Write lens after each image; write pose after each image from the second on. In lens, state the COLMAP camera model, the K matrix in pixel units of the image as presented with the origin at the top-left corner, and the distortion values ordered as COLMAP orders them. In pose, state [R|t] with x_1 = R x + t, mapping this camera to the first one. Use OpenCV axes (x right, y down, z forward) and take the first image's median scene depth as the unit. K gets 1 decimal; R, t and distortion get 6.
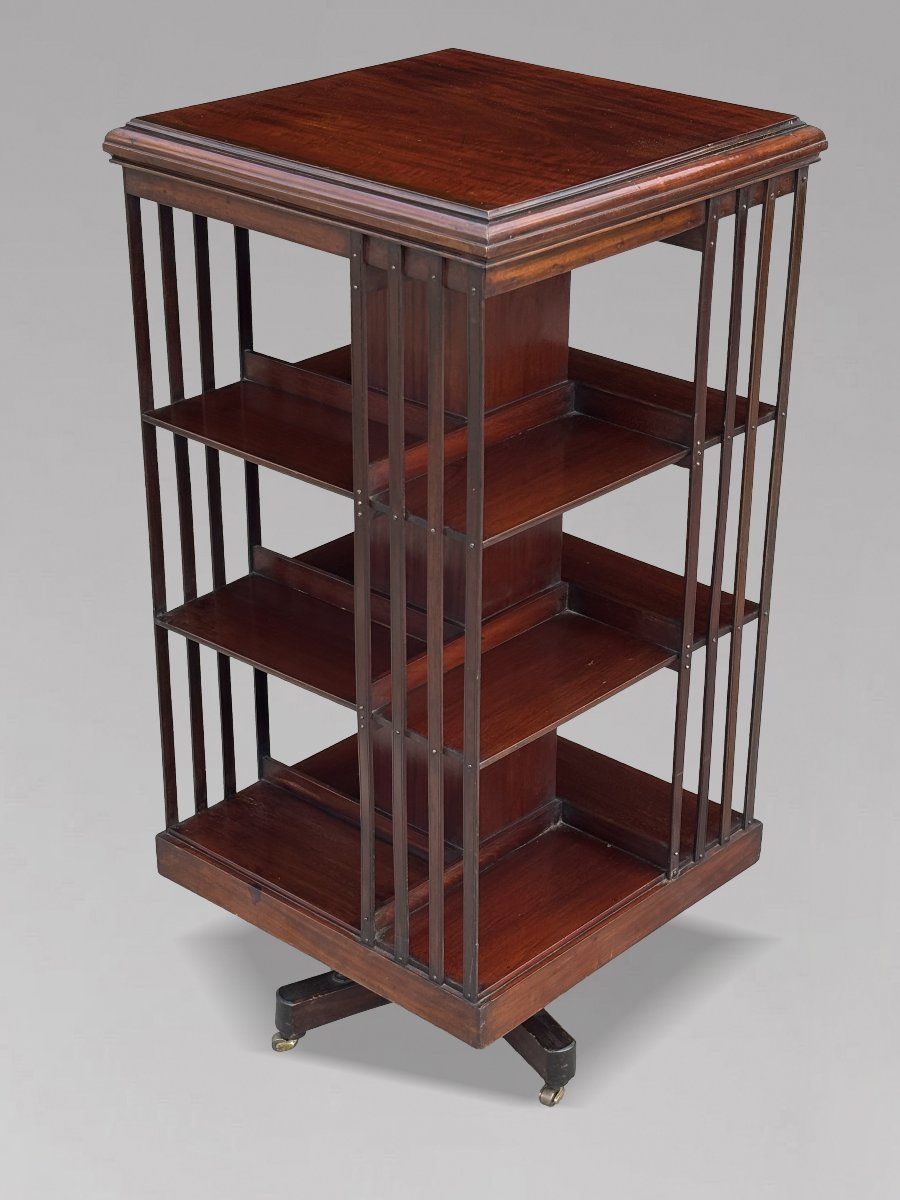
lens RADIAL K [[2169.1, 0, 445.7], [0, 2169.1, 596.5], [0, 0, 1]] dist [0.140883, 0.000000]
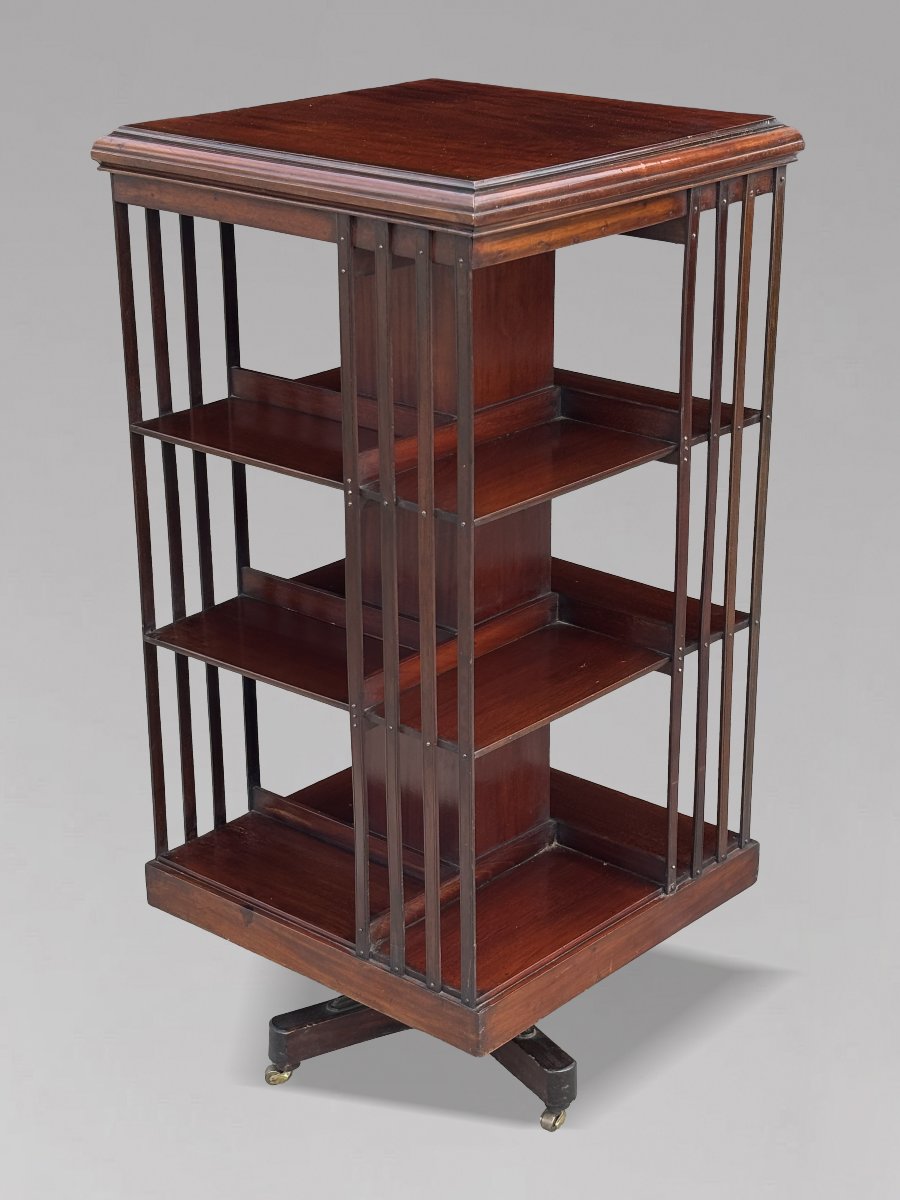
lens RADIAL K [[2169.1, 0, 450.8], [0, 2169.1, 593.8], [0, 0, 1]] dist [0.140883, 0.000000]
pose [[0.999777, -0.016634, 0.012986, -0.006204], [0.017695, 0.996109, -0.086330, 0.081466], [-0.011500, 0.086541, 0.996182, 0.006115]]
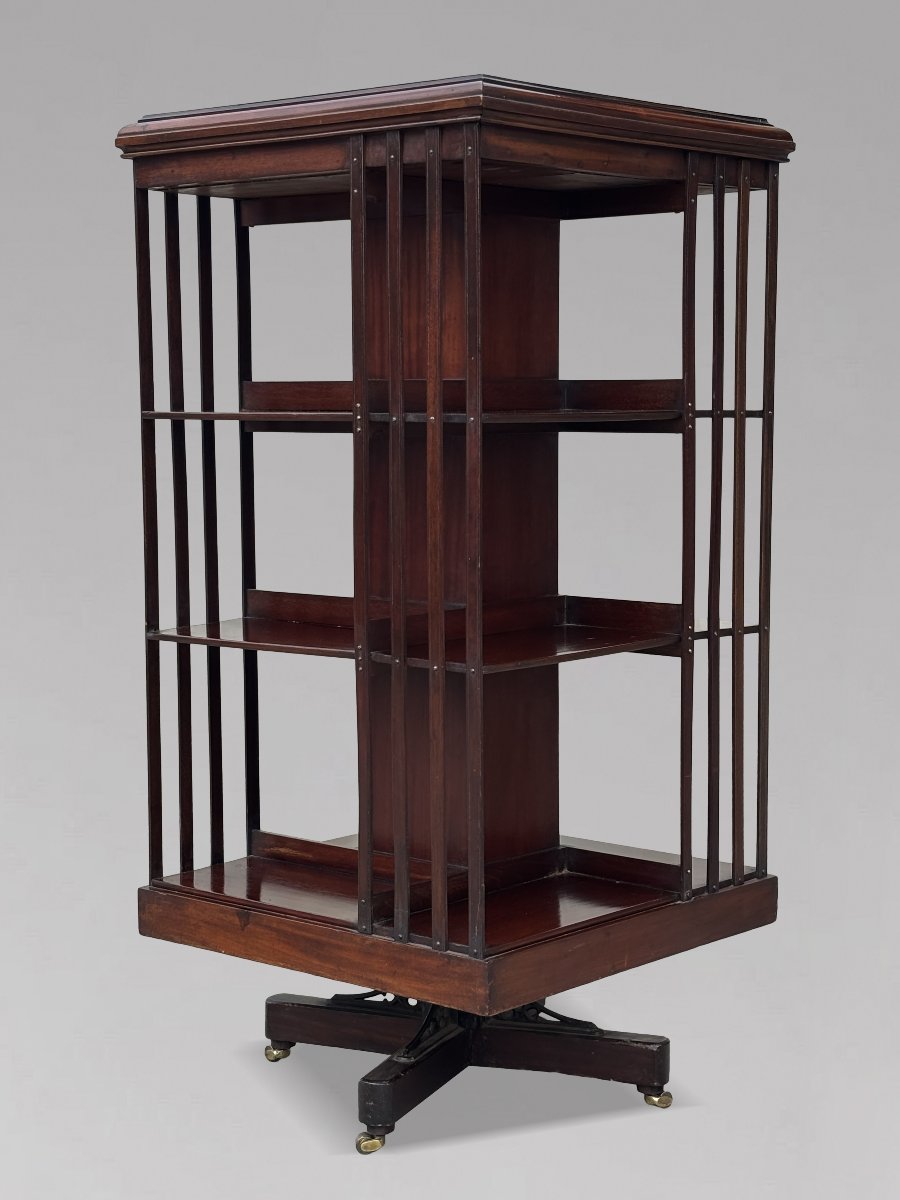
lens RADIAL K [[2169.1, 0, 458.9], [0, 2169.1, 602.8], [0, 0, 1]] dist [0.140883, 0.000000]
pose [[0.999723, -0.010590, 0.021025, -0.013702], [0.017187, 0.938657, -0.344423, 0.347313], [-0.016088, 0.344689, 0.938579, 0.072676]]
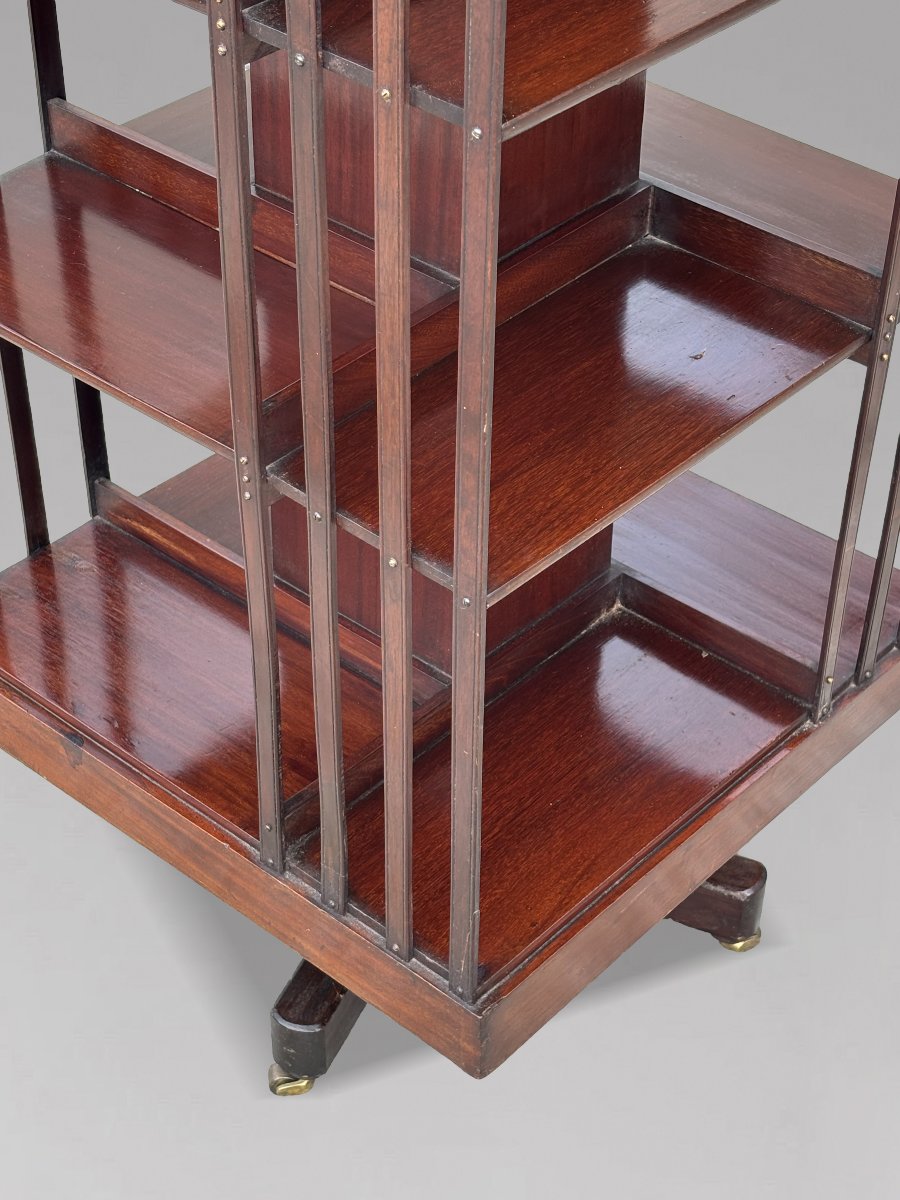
lens RADIAL K [[2169.1, 0, 458.7], [0, 2169.1, 627.7], [0, 0, 1]] dist [0.140883, 0.000000]
pose [[0.999831, 0.000471, 0.018378, 0.000606], [-0.004756, 0.972276, 0.233786, -0.025444], [-0.017758, -0.233834, 0.972114, 0.482947]]
